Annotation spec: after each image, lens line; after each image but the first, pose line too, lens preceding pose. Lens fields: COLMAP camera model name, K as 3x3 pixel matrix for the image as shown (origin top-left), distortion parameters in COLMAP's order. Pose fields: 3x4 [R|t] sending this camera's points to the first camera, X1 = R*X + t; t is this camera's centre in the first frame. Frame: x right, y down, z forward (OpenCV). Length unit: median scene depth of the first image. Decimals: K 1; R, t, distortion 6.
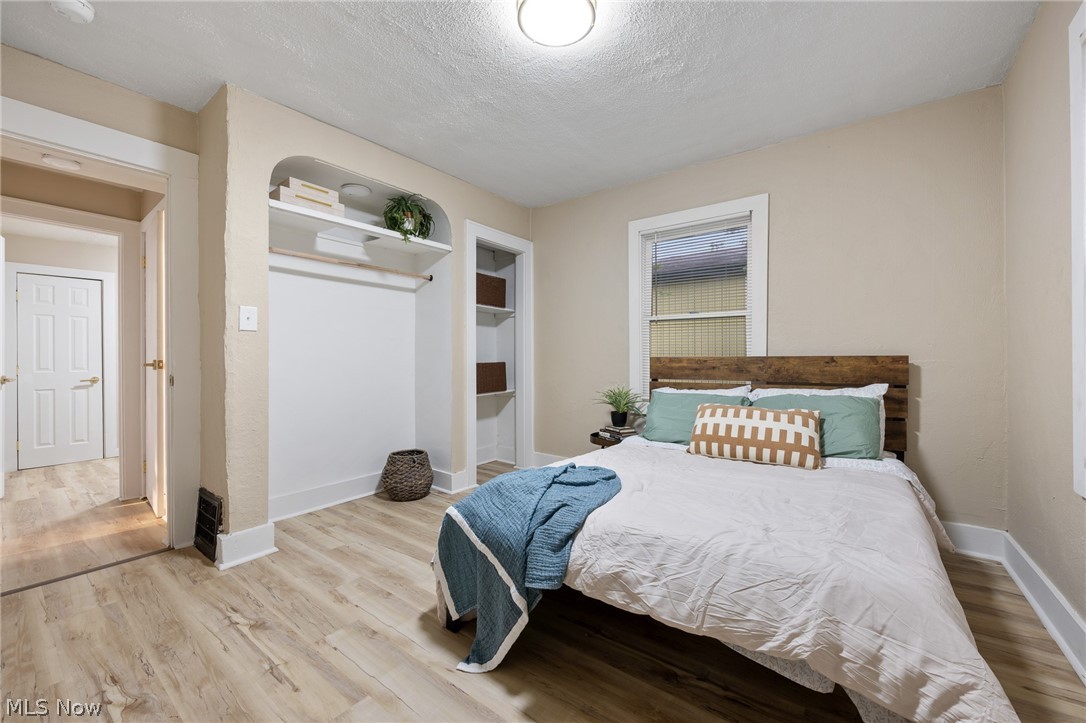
lens RADIAL K [[422.9, 0, 543.0], [0, 422.9, 361.5], [0, 0, 1]] dist [0.000748, -0.000056]
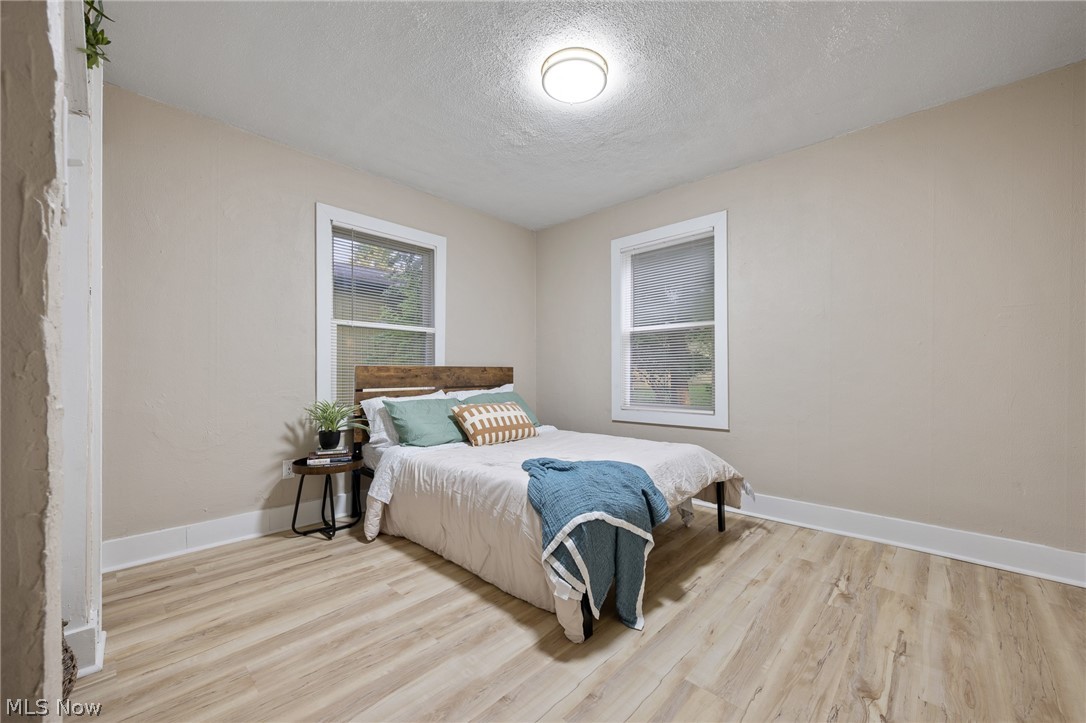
lens RADIAL K [[428.4, 0, 545.6], [0, 428.4, 362.6], [0, 0, 1]] dist [0.001099, -0.000244]
pose [[0.110712, 0.017911, 0.993691, -0.715572], [0.000536, 0.999836, -0.018082, -0.000163], [-0.993852, 0.002535, 0.110684, 0.562392]]
